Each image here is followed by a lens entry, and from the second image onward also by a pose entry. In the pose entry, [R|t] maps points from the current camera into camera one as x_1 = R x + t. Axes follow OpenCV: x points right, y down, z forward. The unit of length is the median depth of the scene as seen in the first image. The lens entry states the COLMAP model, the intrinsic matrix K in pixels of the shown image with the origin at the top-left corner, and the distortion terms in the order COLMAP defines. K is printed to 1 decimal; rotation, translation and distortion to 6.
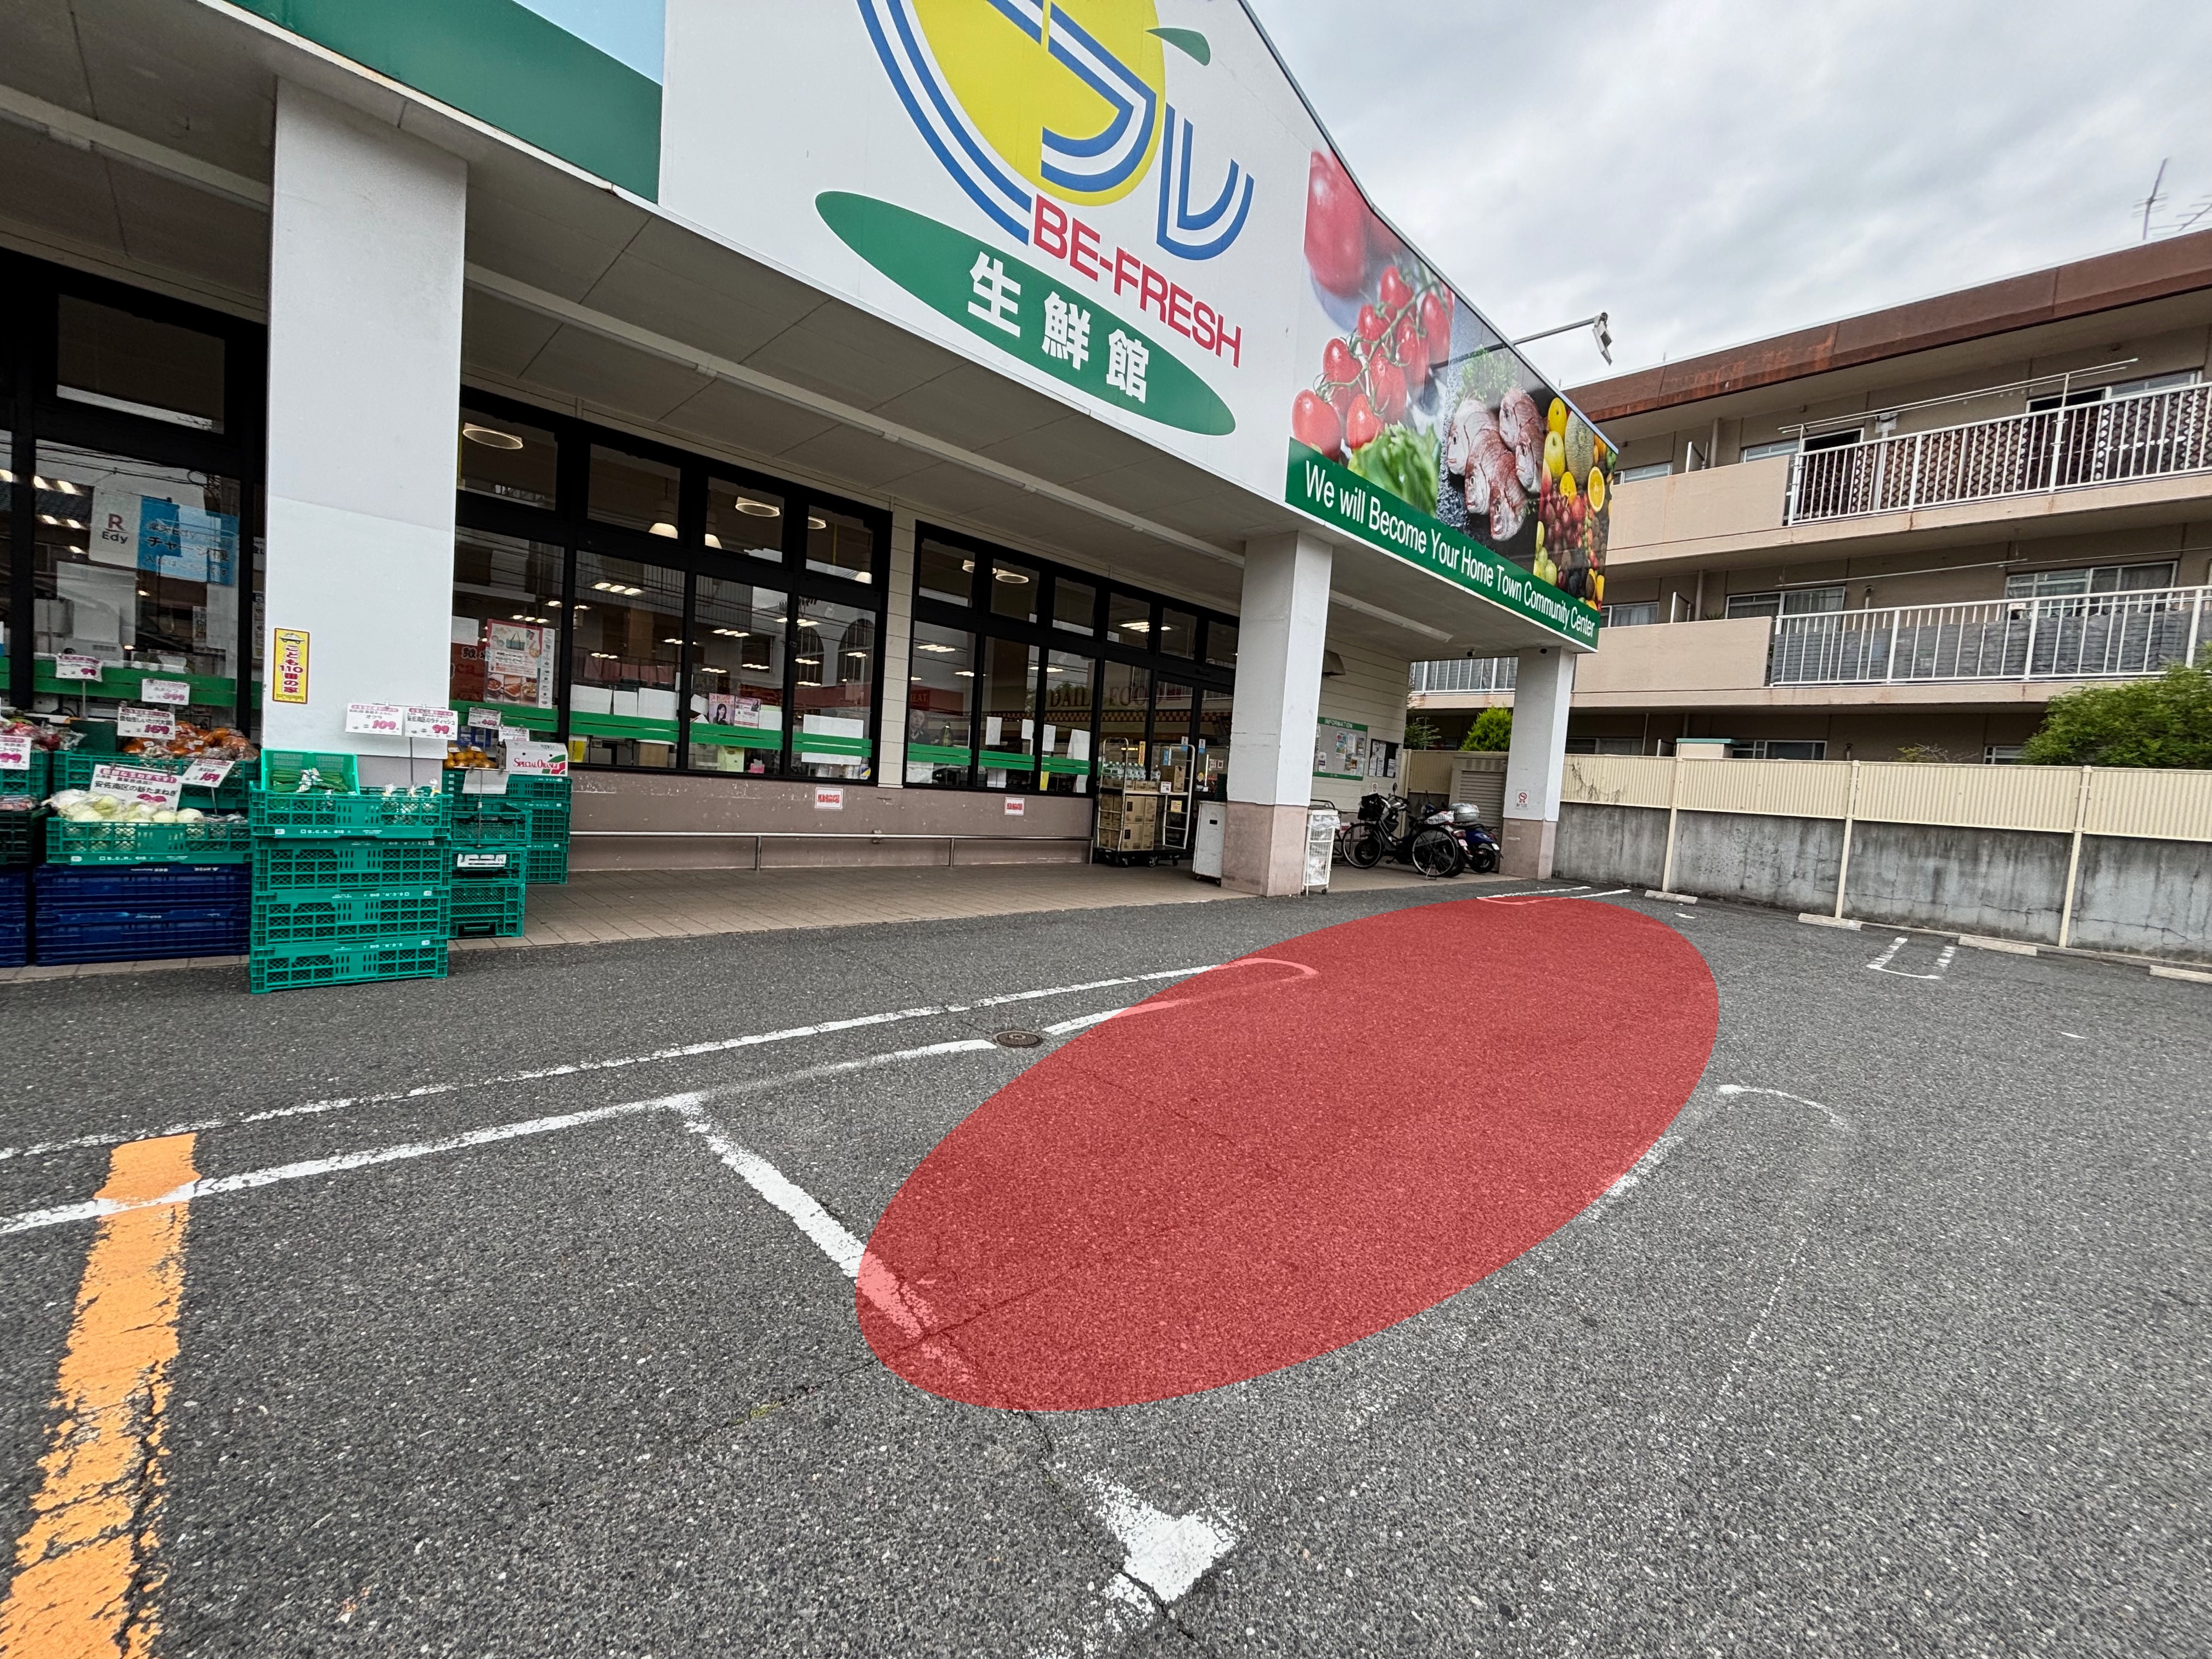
lens RADIAL K [[898.2, 0, 1114.7], [0, 898.2, 832.6], [0, 0, 1]] dist [0.000356, -0.000038]
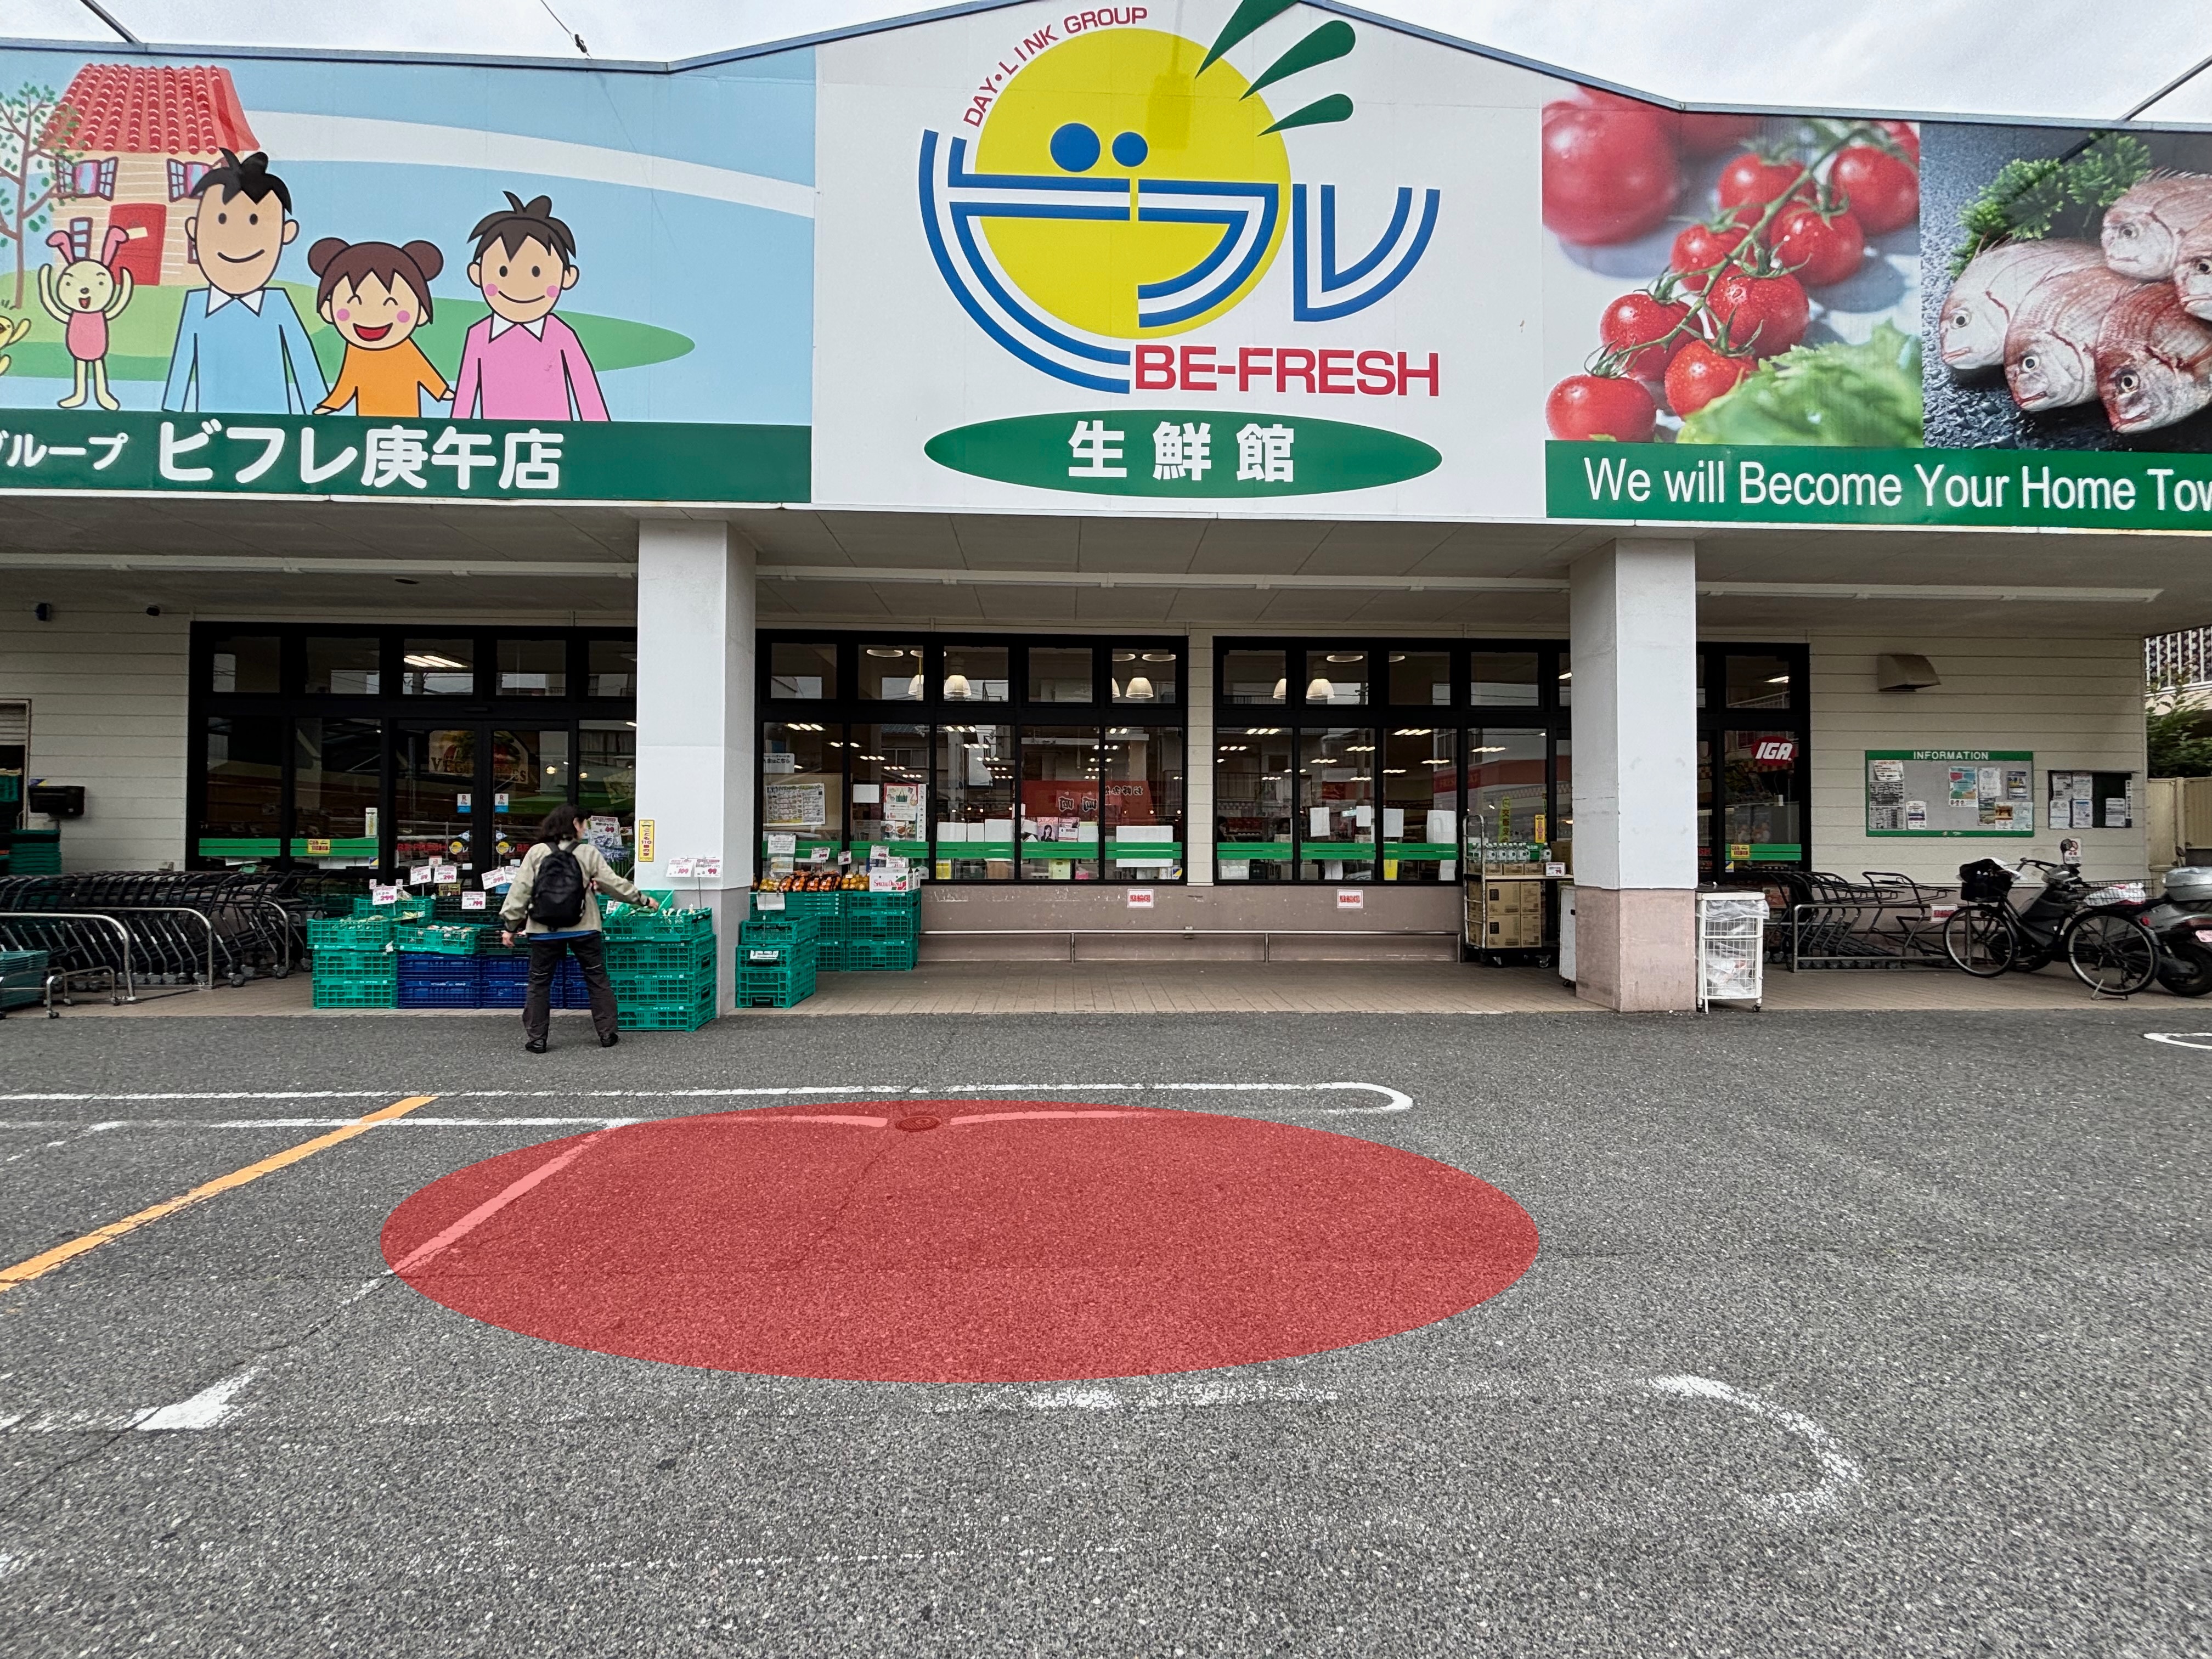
lens RADIAL K [[898.2, 0, 1093.1], [0, 898.2, 833.1], [0, 0, 1]] dist [0.000356, -0.000038]
pose [[0.736266, -0.076518, -0.672352, 0.496803], [0.011286, 0.994837, -0.100860, -0.009143], [0.676598, 0.066672, 0.733328, 0.176167]]
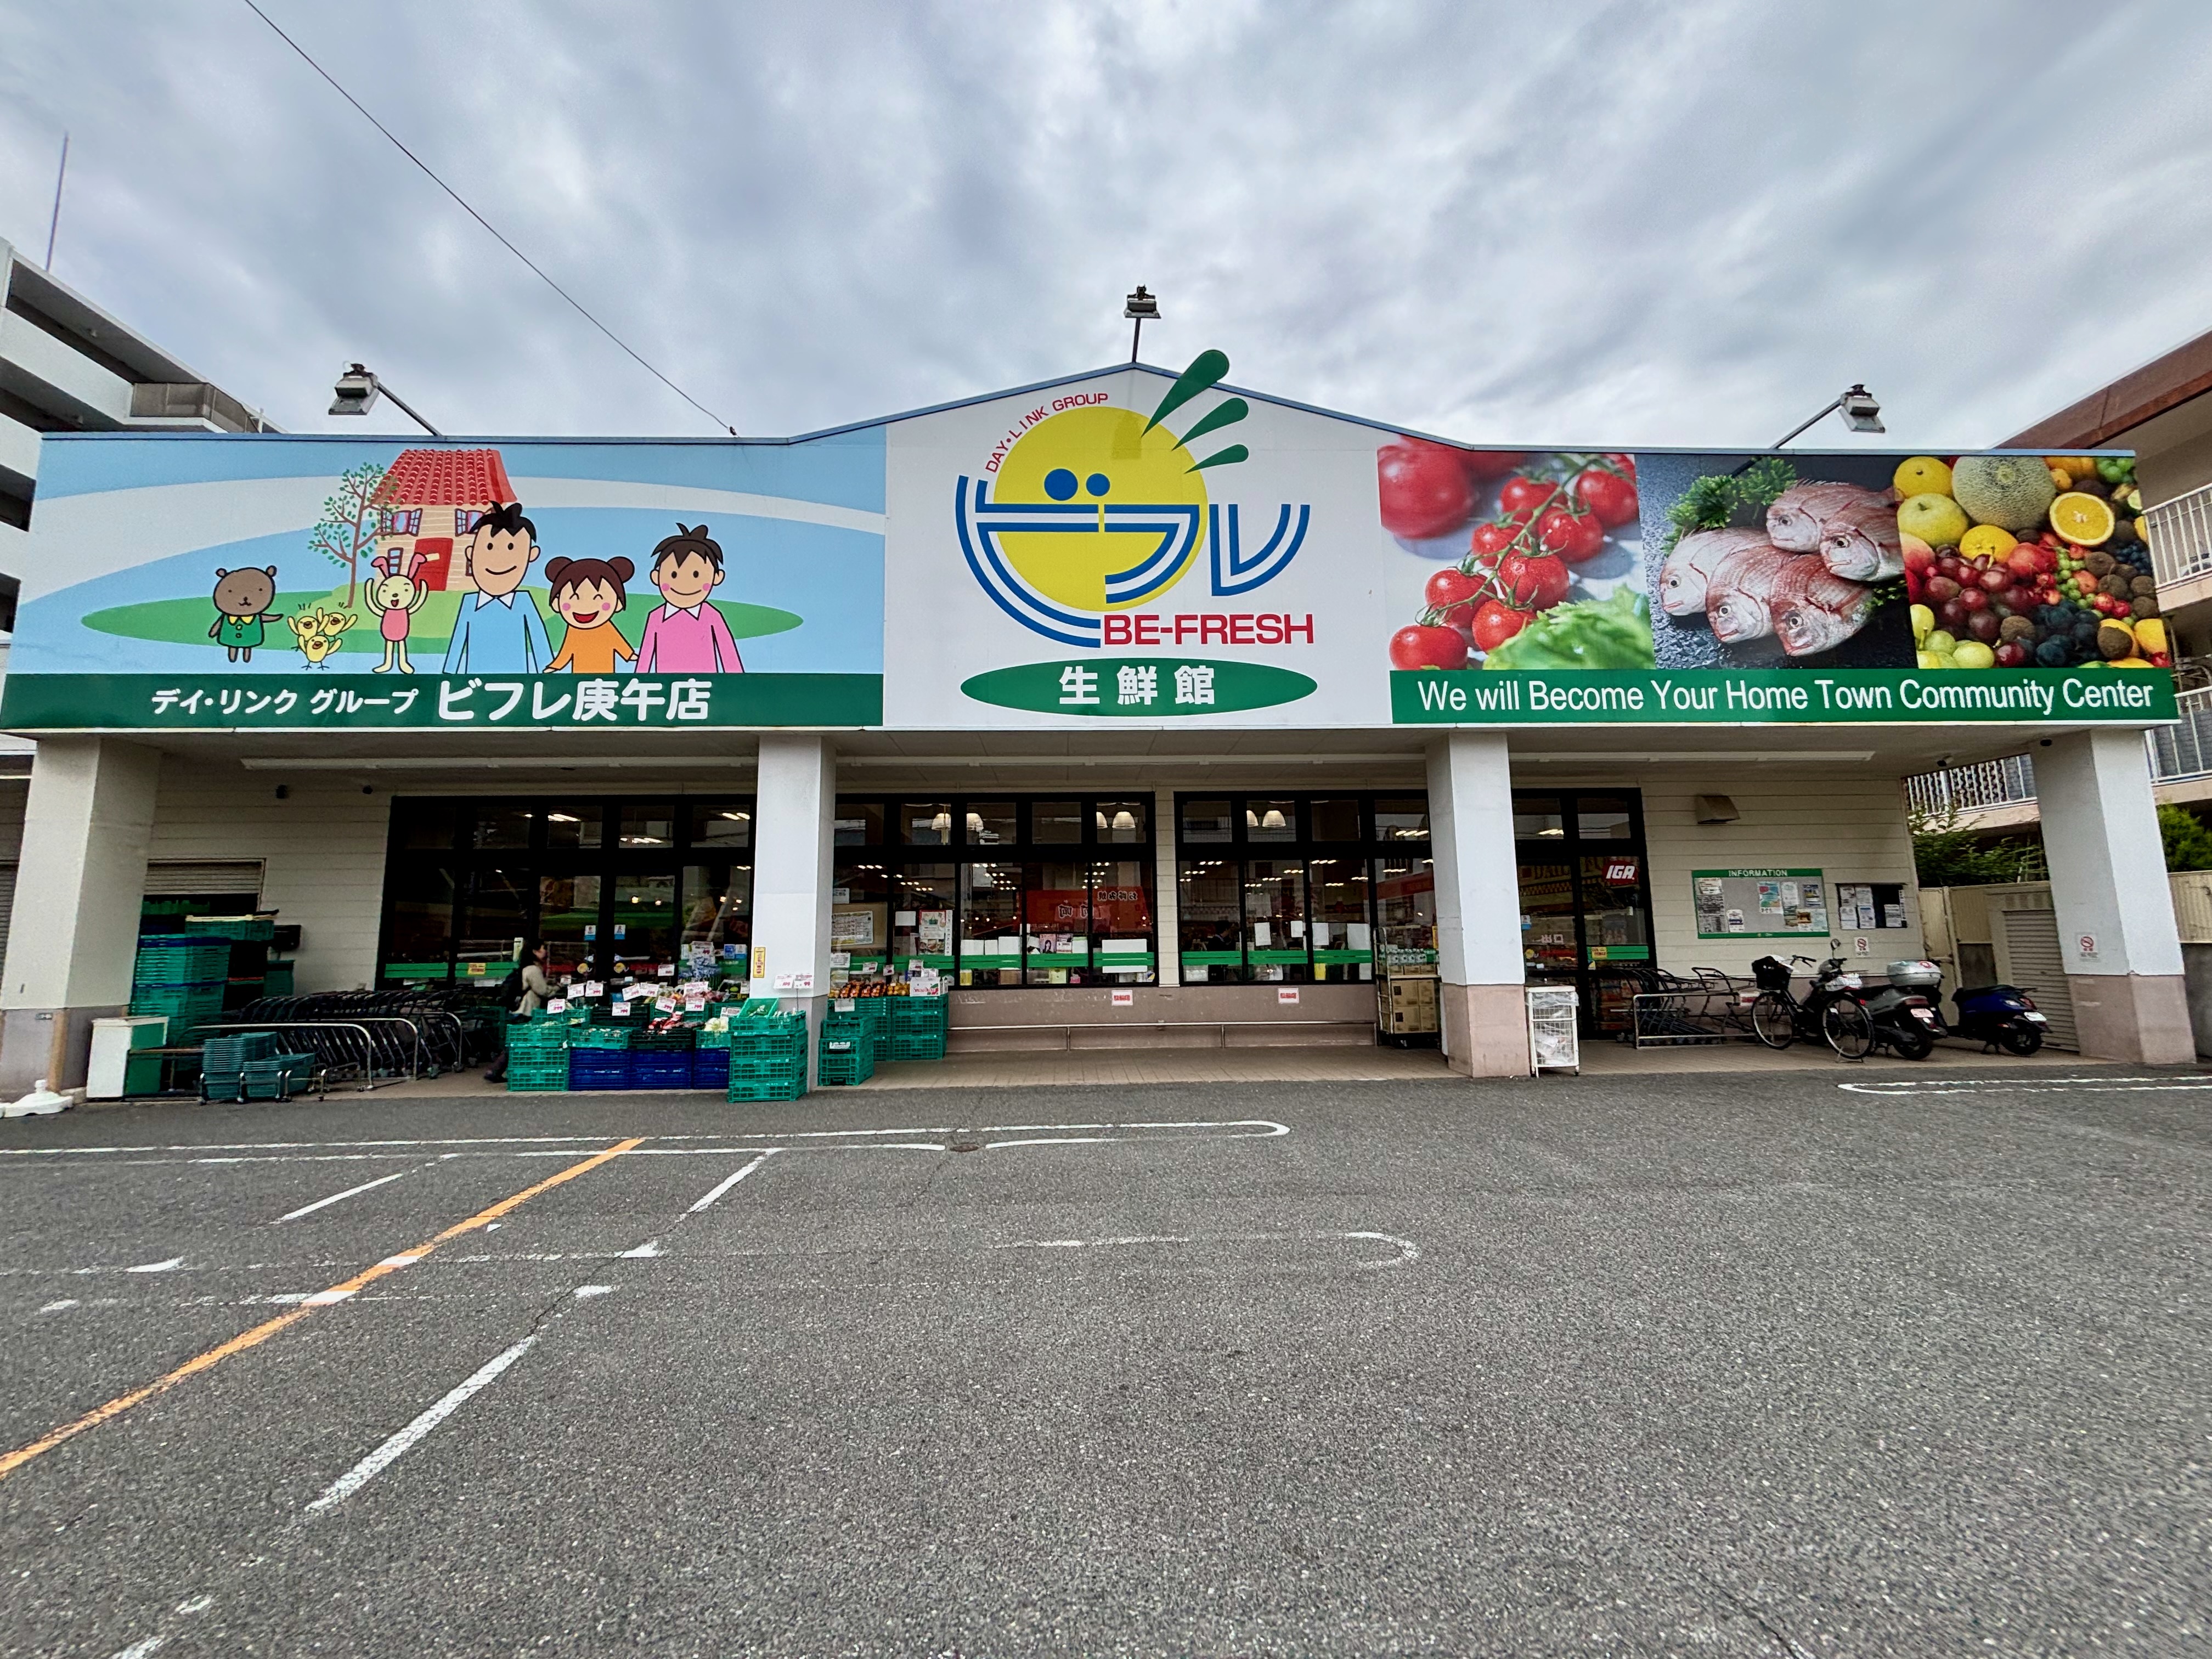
lens RADIAL K [[898.2, 0, 1097.9], [0, 898.2, 828.3], [0, 0, 1]] dist [0.000356, -0.000038]
pose [[0.736540, -0.166990, -0.655456, 0.784549], [0.028931, 0.975936, -0.216129, 0.005766], [0.675775, 0.140225, 0.723647, -0.101628]]
